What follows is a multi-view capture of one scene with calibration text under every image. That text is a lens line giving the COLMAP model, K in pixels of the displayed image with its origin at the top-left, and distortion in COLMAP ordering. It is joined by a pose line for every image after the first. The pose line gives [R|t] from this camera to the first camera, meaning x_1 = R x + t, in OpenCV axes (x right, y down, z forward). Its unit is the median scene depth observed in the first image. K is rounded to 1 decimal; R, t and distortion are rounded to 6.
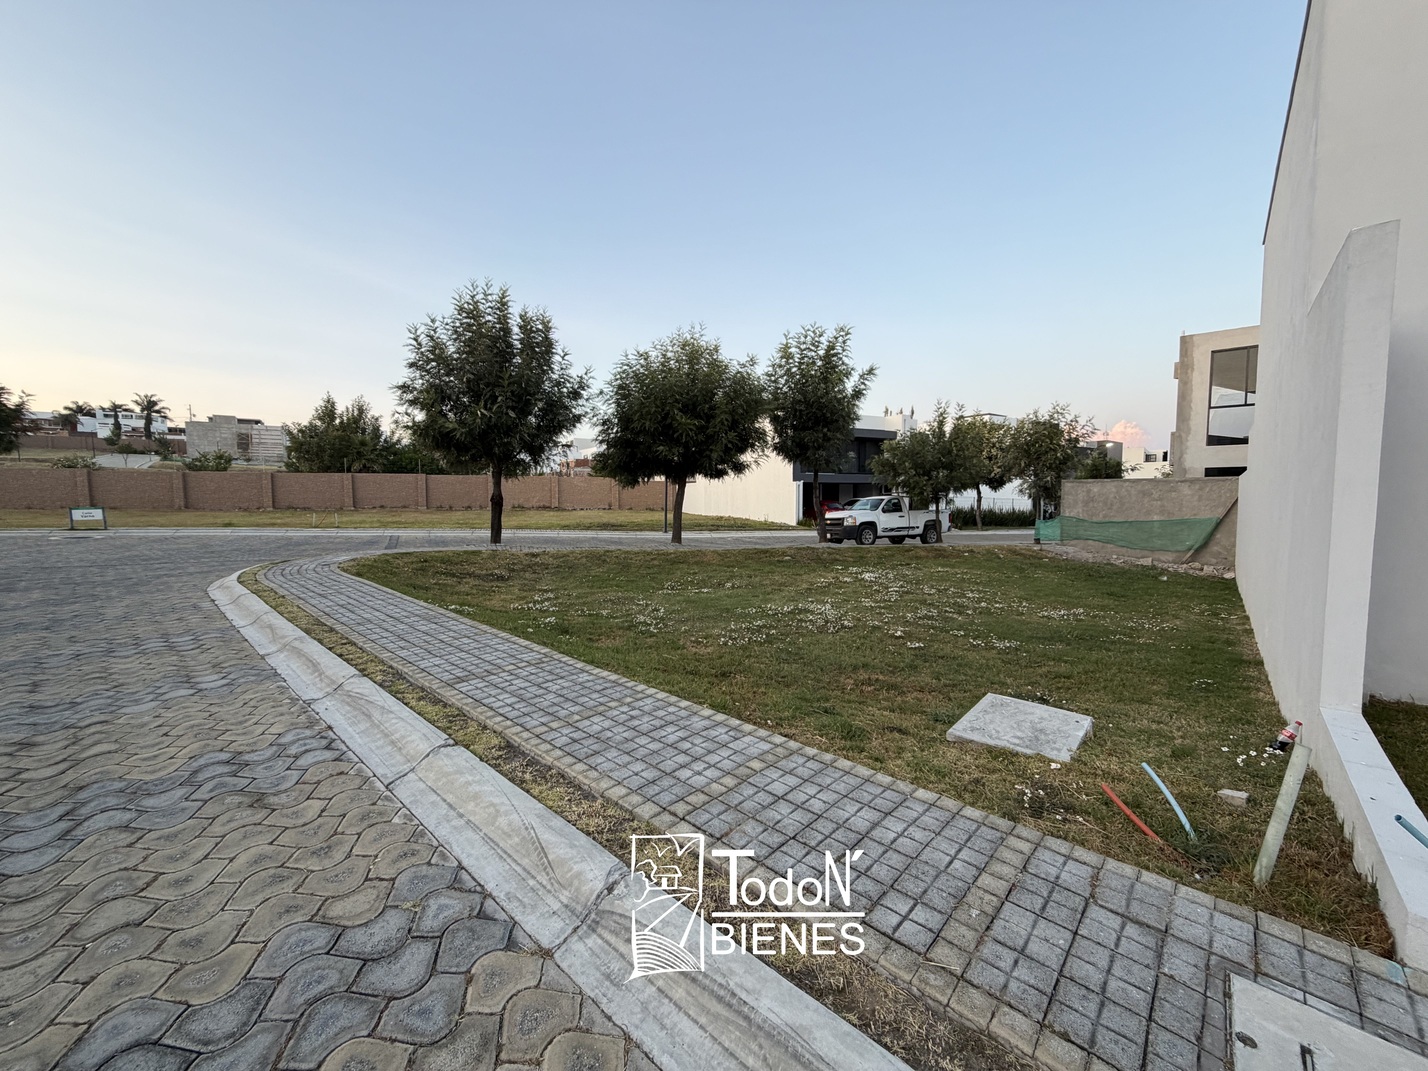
lens RADIAL K [[571.8, 0, 709.9], [0, 571.8, 531.8], [0, 0, 1]] dist [0.000469, -0.000174]
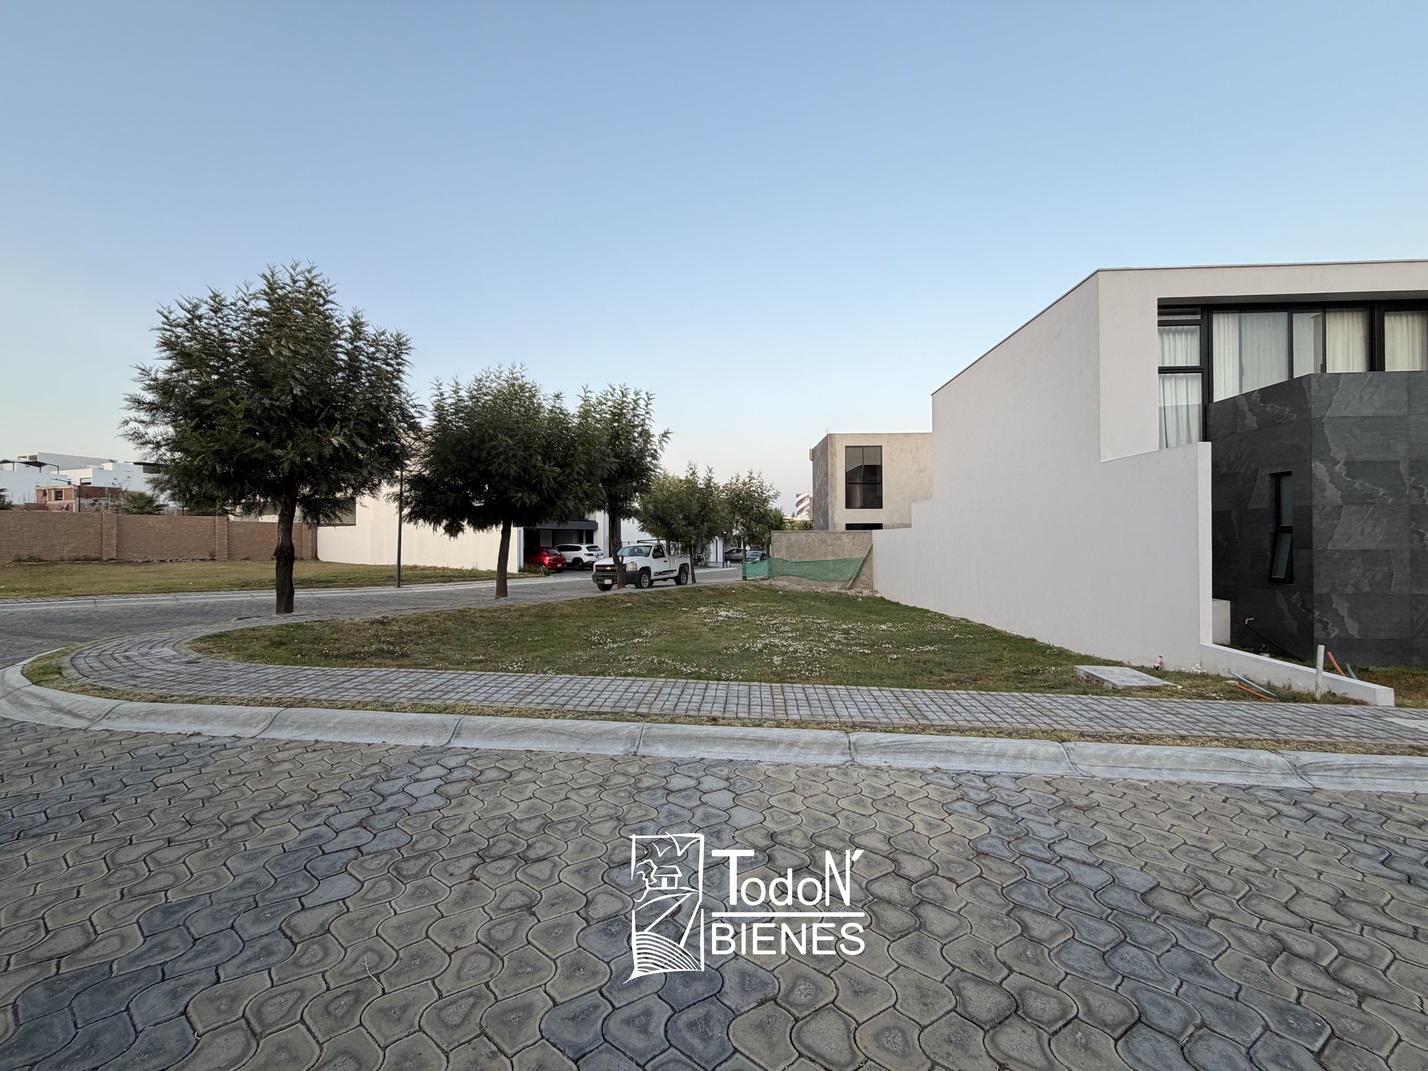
lens RADIAL K [[571.8, 0, 711.3], [0, 571.8, 536.1], [0, 0, 1]] dist [0.000469, -0.000174]
pose [[0.776982, 0.003689, 0.629512, -0.425764], [0.039014, 0.997778, -0.054000, -0.016840], [-0.628313, 0.066517, 0.775112, 0.094944]]
